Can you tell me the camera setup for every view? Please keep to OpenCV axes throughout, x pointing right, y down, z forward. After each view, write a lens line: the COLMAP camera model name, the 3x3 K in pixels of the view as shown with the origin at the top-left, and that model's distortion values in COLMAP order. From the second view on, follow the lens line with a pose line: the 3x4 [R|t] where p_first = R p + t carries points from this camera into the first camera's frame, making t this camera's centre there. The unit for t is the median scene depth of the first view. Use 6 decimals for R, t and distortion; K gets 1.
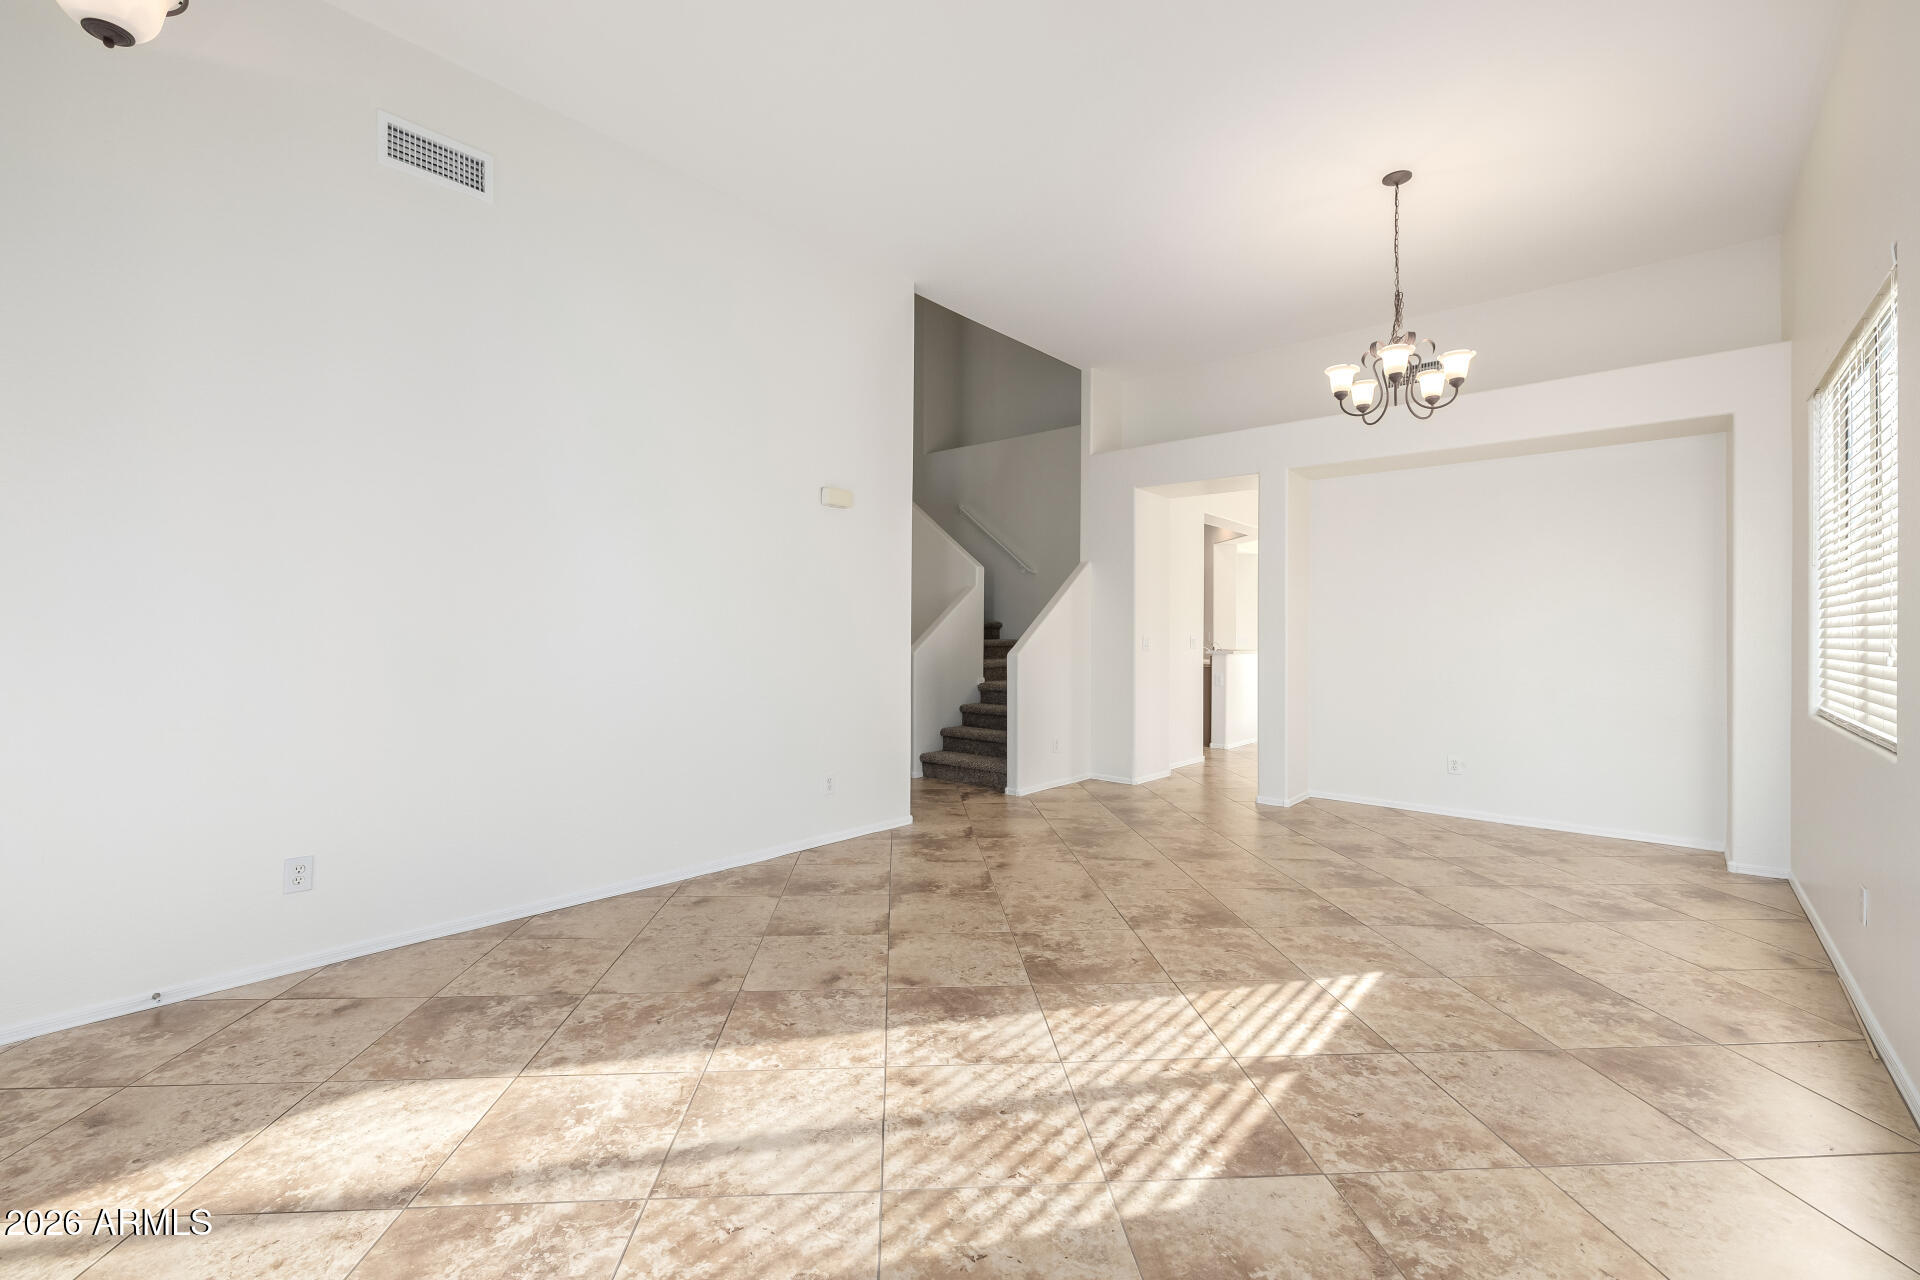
lens RADIAL K [[812.3, 0, 959.6], [0, 812.3, 634.6], [0, 0, 1]] dist [-0.004683, 0.000469]
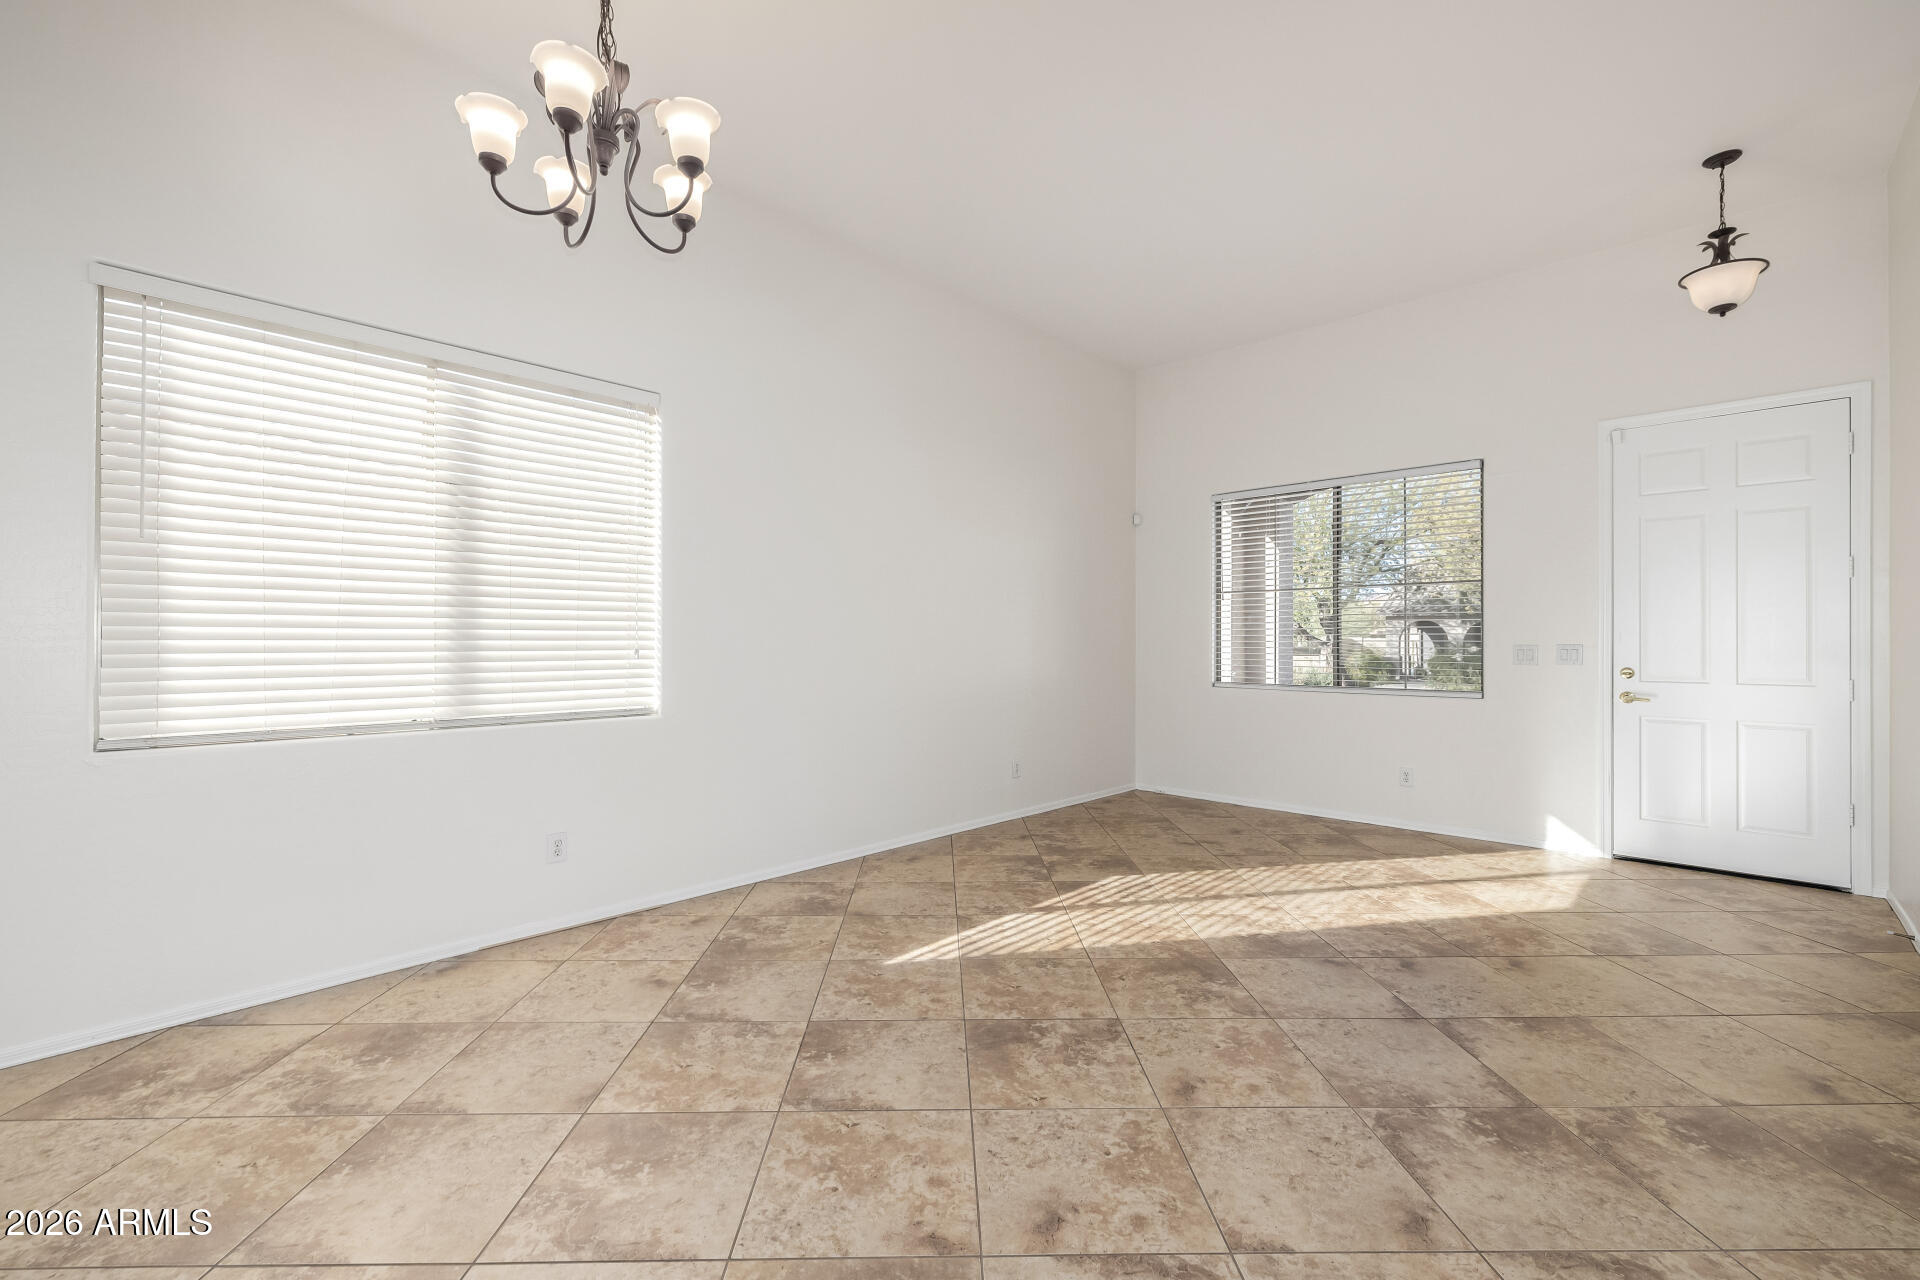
lens RADIAL K [[812.3, 0, 960.0], [0, 812.3, 639.4], [0, 0, 1]] dist [-0.004683, 0.000469]
pose [[-0.999119, -0.006831, 0.041408, 0.452890], [-0.006789, 0.999976, 0.001144, -0.004092], [-0.041415, 0.000862, -0.999142, 2.417173]]
